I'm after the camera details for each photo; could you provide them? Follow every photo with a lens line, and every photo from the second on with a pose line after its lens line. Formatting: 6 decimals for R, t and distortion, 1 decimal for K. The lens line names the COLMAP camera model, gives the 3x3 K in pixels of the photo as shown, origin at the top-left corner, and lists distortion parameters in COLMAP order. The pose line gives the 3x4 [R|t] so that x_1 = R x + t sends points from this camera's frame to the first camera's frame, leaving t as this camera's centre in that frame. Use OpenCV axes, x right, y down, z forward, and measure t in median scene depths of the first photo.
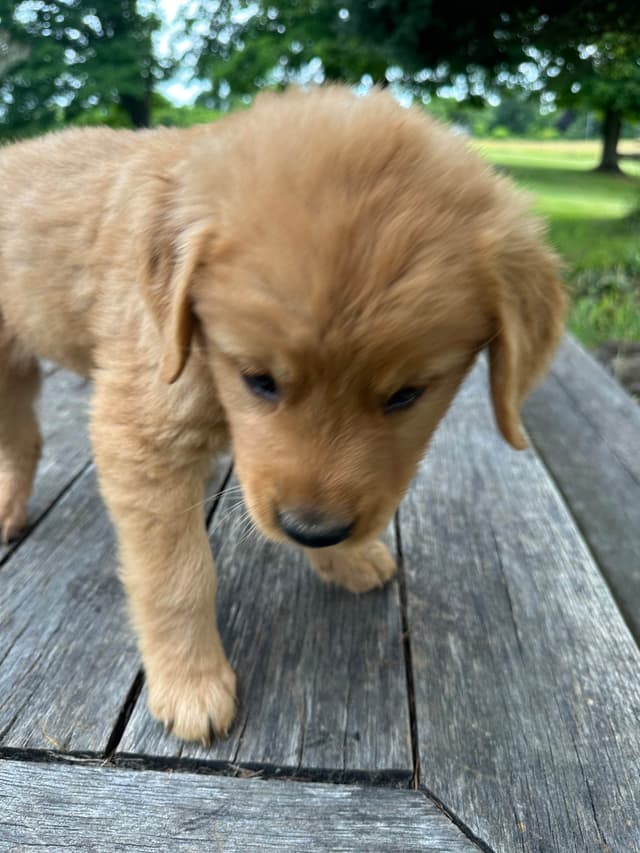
lens RADIAL K [[638.6, 0, 315.4], [0, 638.6, 428.1], [0, 0, 1]] dist [-0.031812, 0.002147]
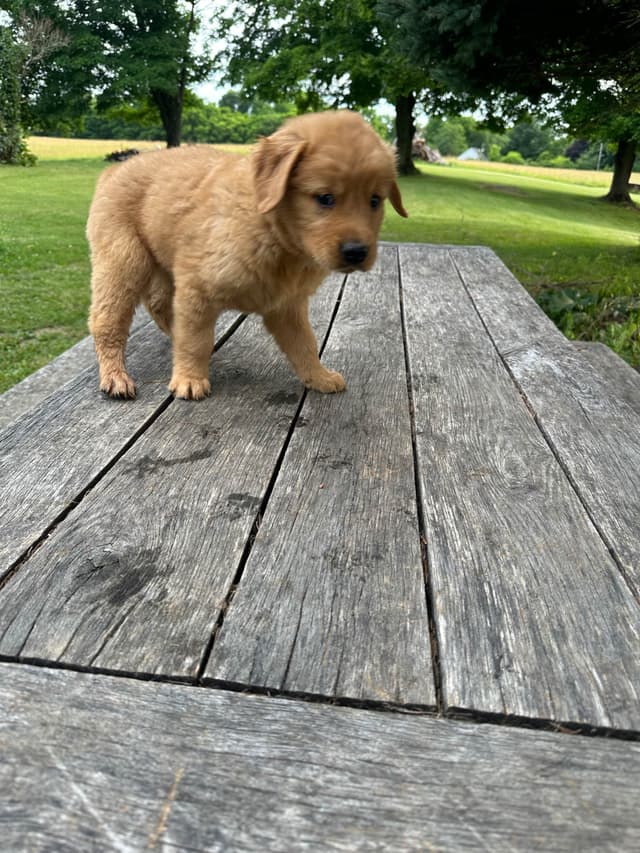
lens RADIAL K [[620.3, 0, 324.8], [0, 620.3, 417.7], [0, 0, 1]] dist [-0.004613, -0.008842]
pose [[0.997199, 0.072706, 0.017528, -0.536611], [-0.072412, 0.997232, -0.016857, 0.032291], [-0.018705, 0.015541, 0.999704, -0.094705]]
